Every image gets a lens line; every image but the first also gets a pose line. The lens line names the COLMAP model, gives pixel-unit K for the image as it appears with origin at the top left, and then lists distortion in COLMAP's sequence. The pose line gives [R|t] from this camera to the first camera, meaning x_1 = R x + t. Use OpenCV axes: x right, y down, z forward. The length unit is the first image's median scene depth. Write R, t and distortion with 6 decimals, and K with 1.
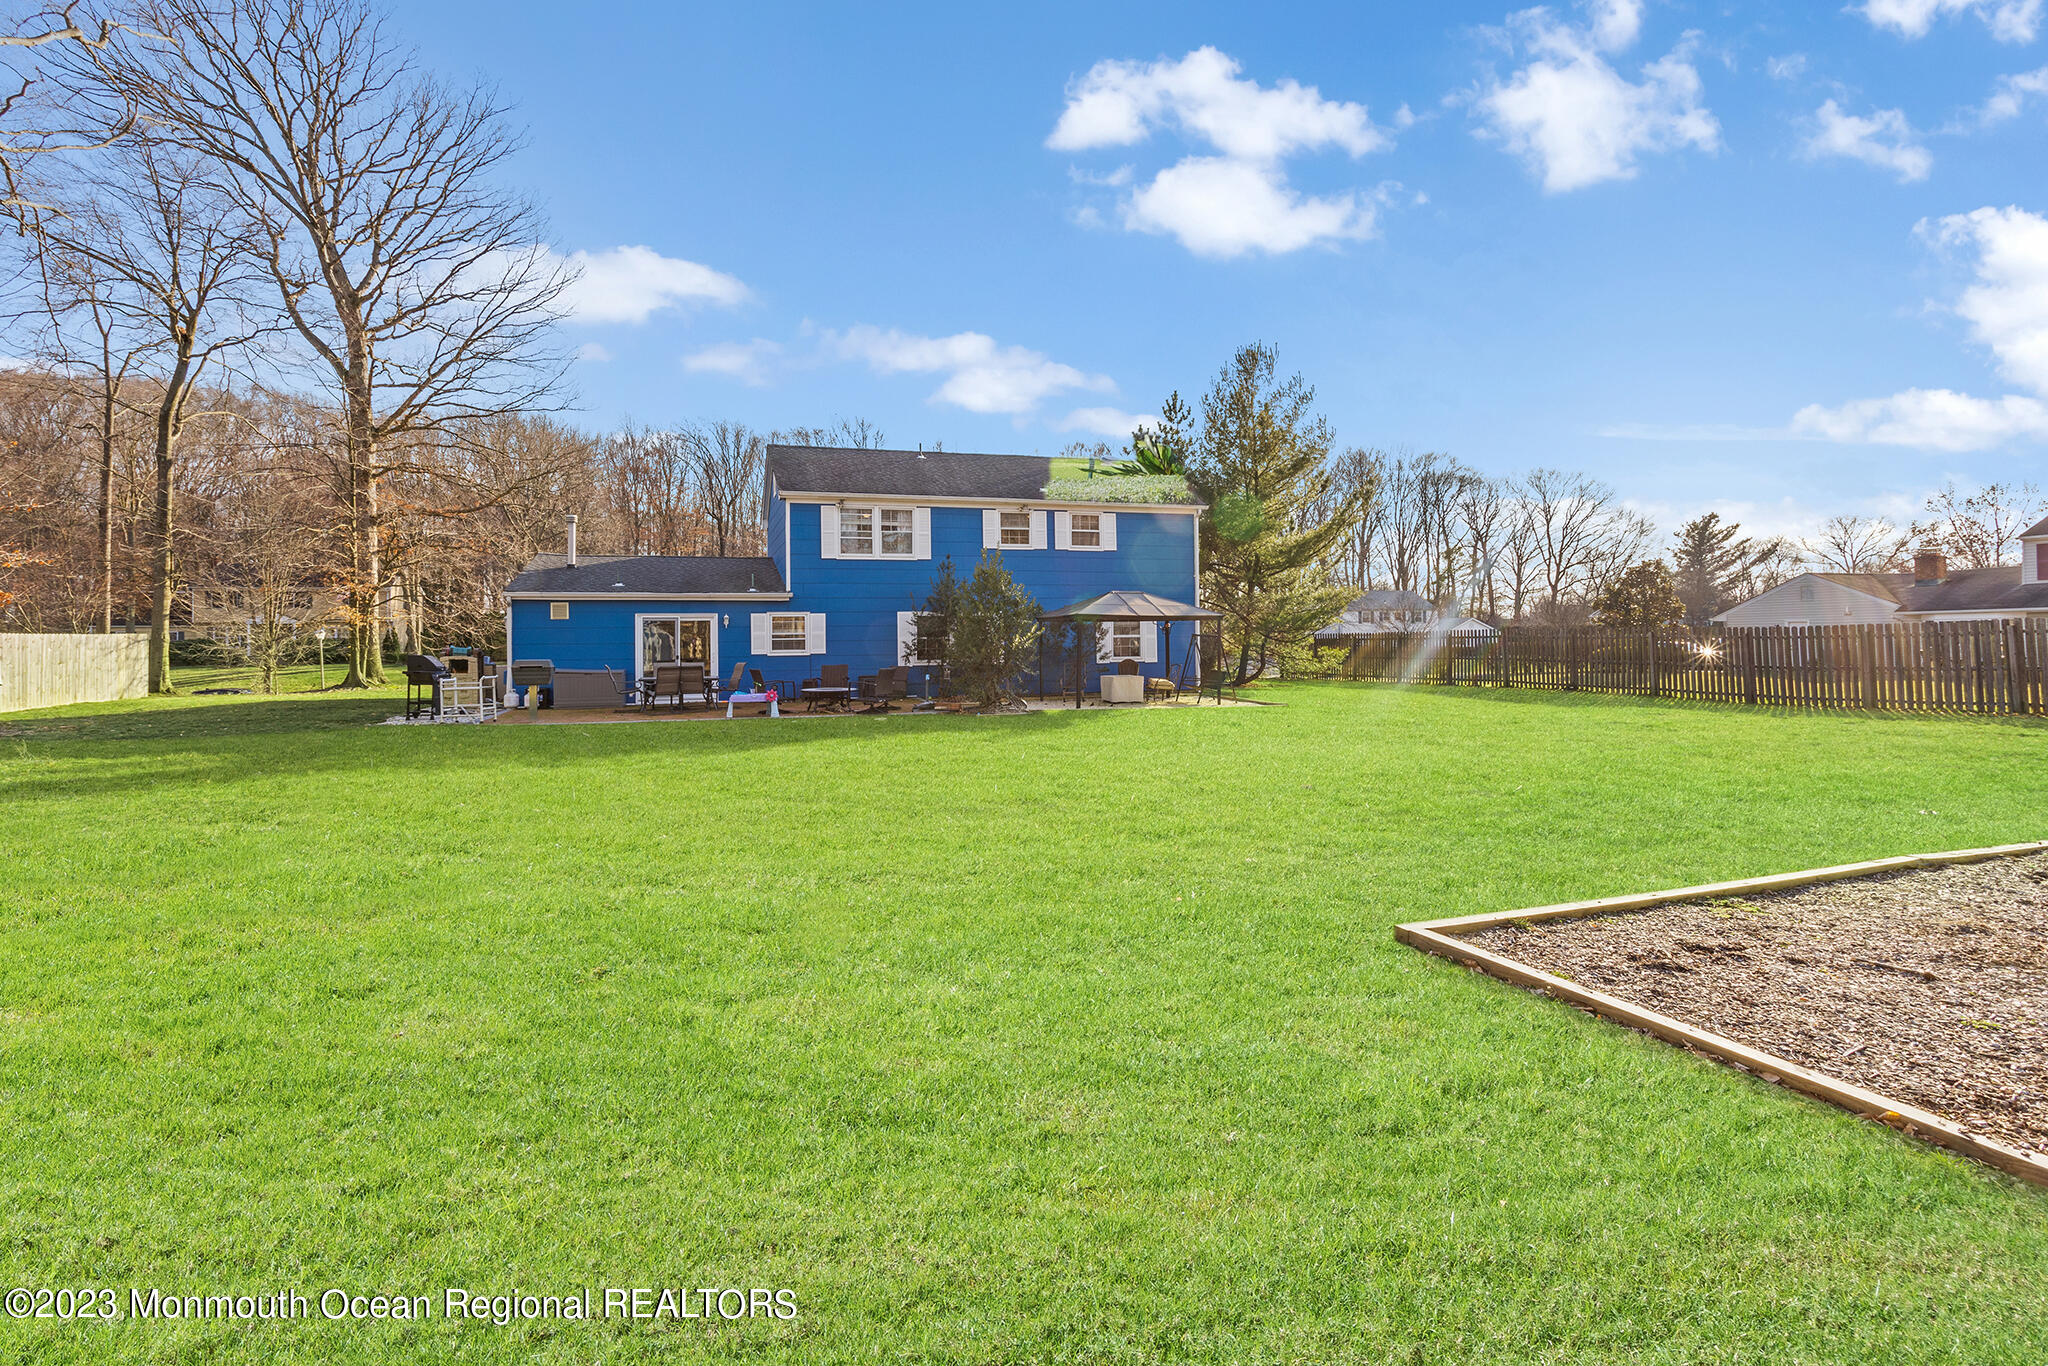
lens RADIAL K [[991.0, 0, 1030.2], [0, 991.0, 584.7], [0, 0, 1]] dist [0.001713, 0.002153]
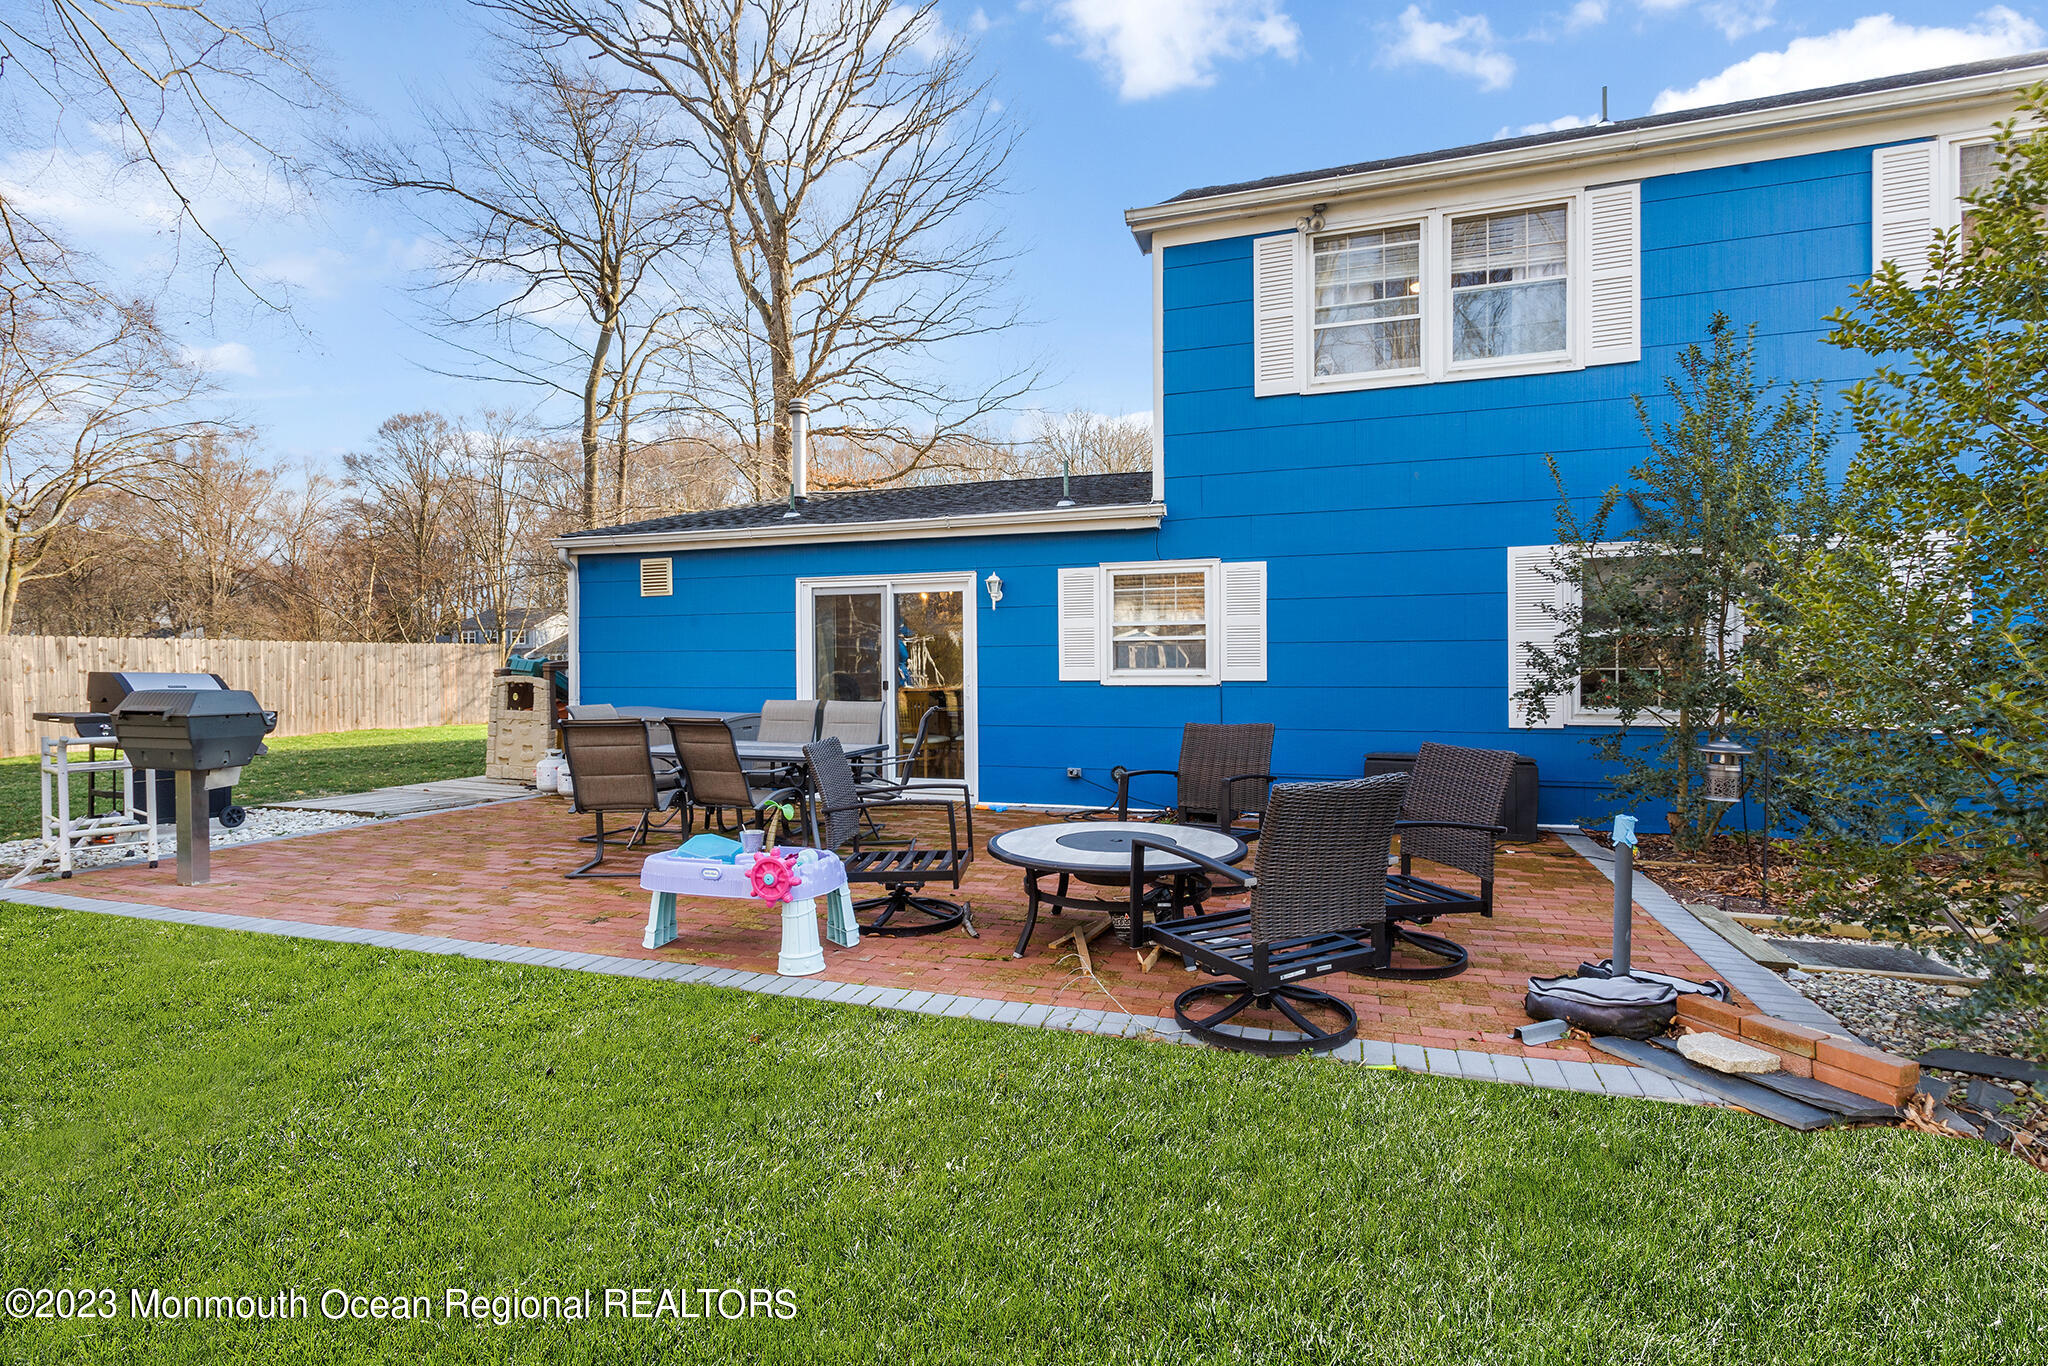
lens RADIAL K [[991.0, 0, 1007.1], [0, 991.0, 679.0], [0, 0, 1]] dist [0.001713, 0.002153]
pose [[0.793275, 0.013261, -0.608719, -0.071033], [0.031101, 0.997575, 0.062264, 0.044563], [0.608068, -0.068324, 0.790939, 0.670095]]
